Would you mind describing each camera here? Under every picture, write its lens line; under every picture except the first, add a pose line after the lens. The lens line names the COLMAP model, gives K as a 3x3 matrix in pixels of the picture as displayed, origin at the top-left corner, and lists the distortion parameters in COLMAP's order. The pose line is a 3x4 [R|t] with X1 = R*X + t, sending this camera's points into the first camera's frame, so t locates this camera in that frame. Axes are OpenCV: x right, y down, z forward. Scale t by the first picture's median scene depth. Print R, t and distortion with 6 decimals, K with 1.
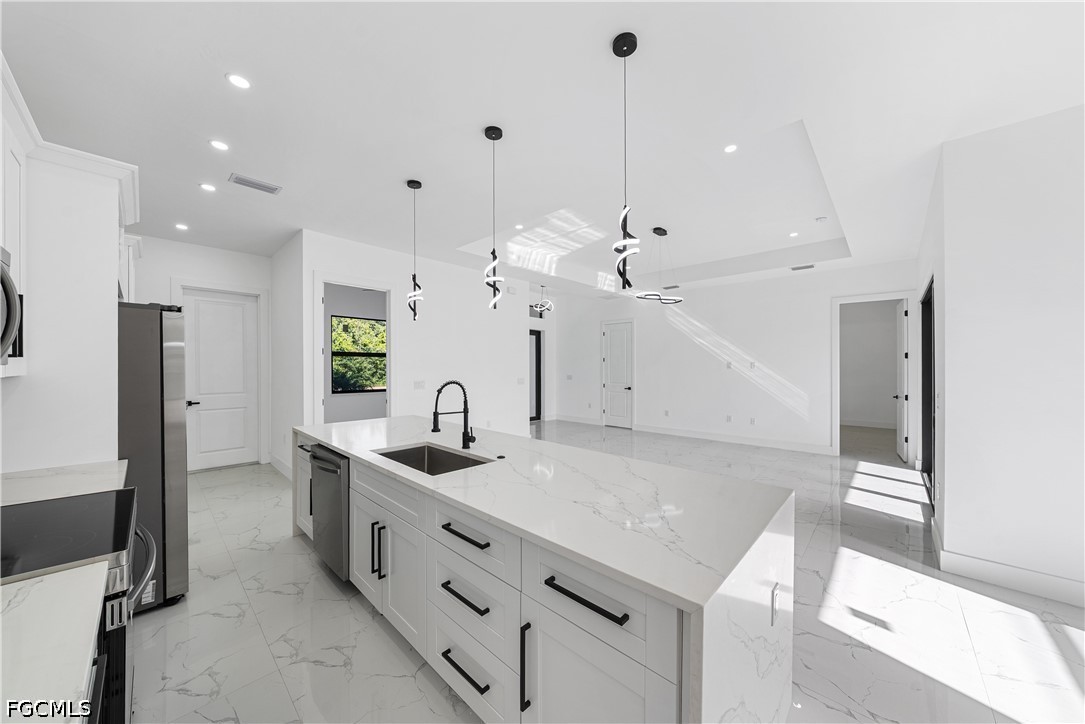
lens RADIAL K [[372.3, 0, 533.8], [0, 372.3, 362.7], [0, 0, 1]] dist [-0.003282, -0.000288]
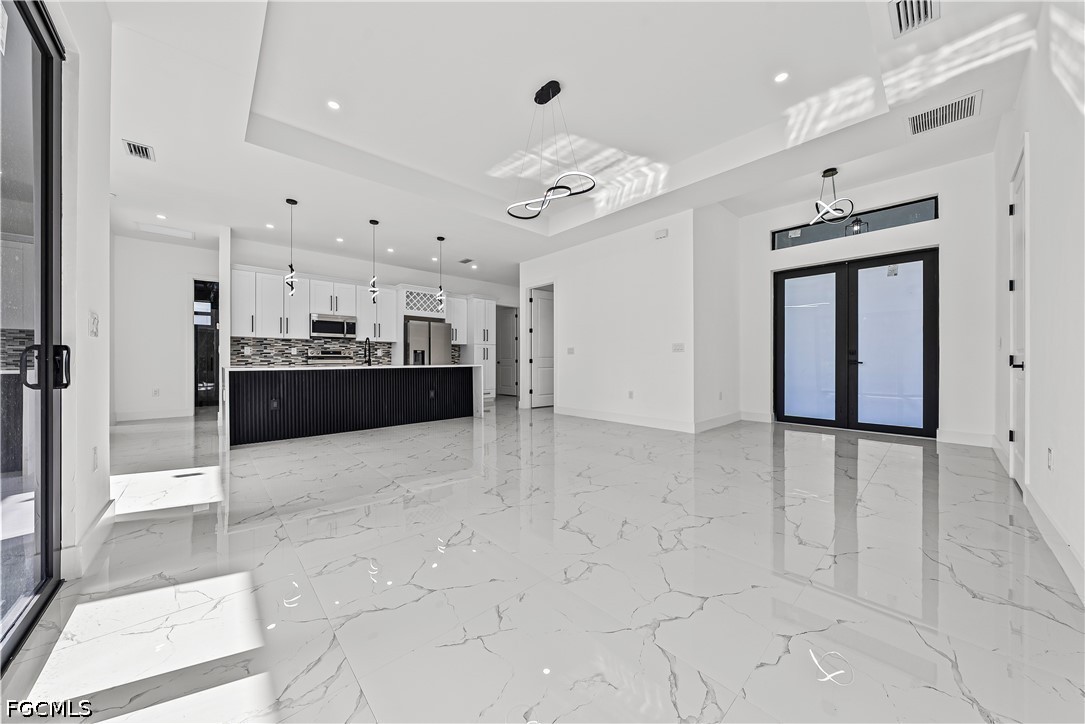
lens RADIAL K [[372.3, 0, 543.0], [0, 372.3, 360.8], [0, 0, 1]] dist [-0.003282, -0.000288]
pose [[-0.068156, -0.000822, -0.997674, 0.770481], [0.006039, 0.999981, -0.001236, 0.081950], [0.997656, -0.006110, -0.068150, 0.837065]]
